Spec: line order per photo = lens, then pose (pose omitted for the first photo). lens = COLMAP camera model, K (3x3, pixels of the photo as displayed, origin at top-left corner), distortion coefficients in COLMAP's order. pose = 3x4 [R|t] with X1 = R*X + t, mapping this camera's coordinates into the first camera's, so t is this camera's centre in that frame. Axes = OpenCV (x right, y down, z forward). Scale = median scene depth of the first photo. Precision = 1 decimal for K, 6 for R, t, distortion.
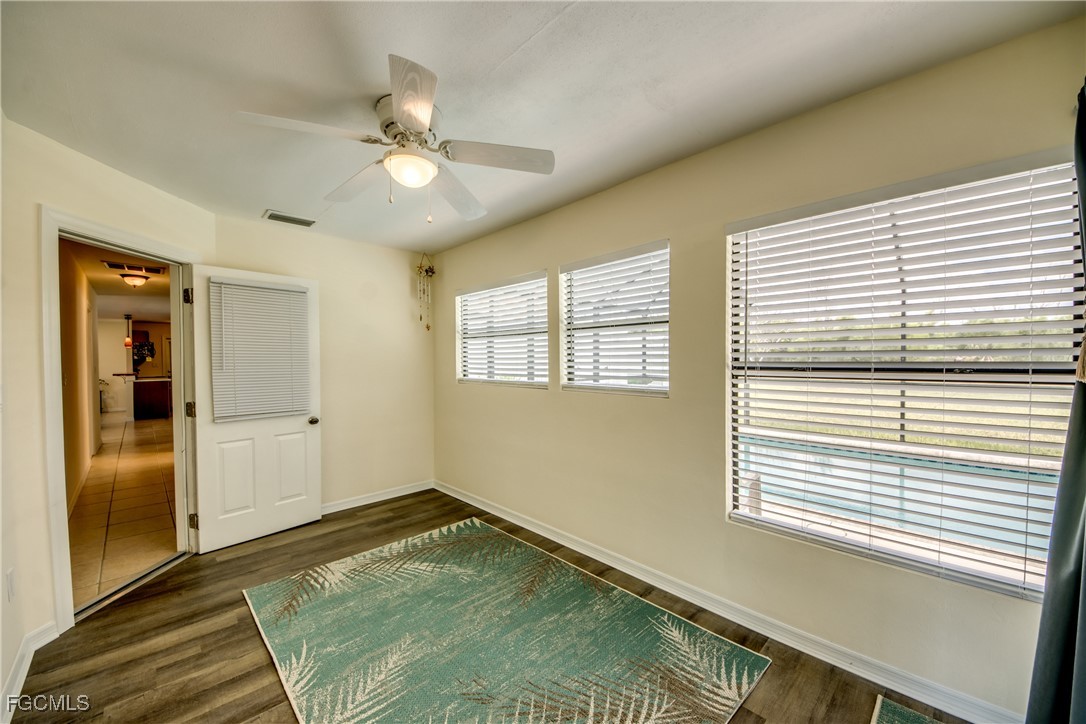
lens RADIAL K [[422.1, 0, 559.9], [0, 422.1, 344.3], [0, 0, 1]] dist [0.052877, -0.037098]
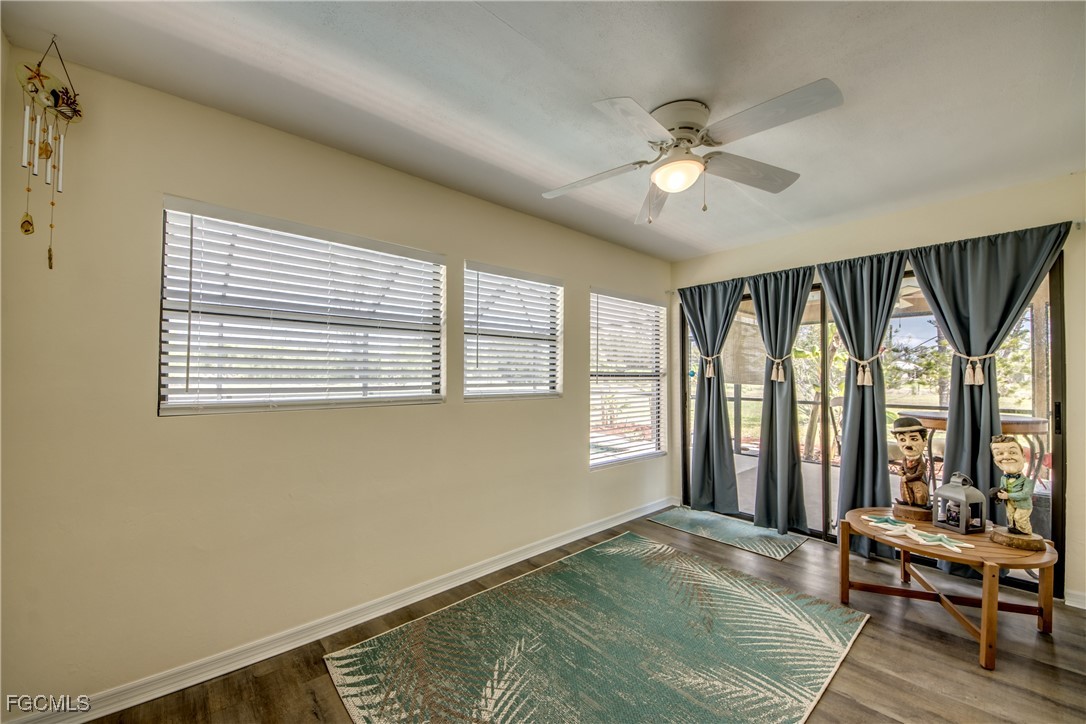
lens RADIAL K [[416.4, 0, 542.1], [0, 416.4, 361.1], [0, 0, 1]] dist [0.049934, -0.035917]
pose [[0.039319, 0.038939, 0.998468, -1.003310], [-0.038789, 0.998547, -0.037415, 0.058383], [-0.998474, -0.037258, 0.040773, 0.972333]]
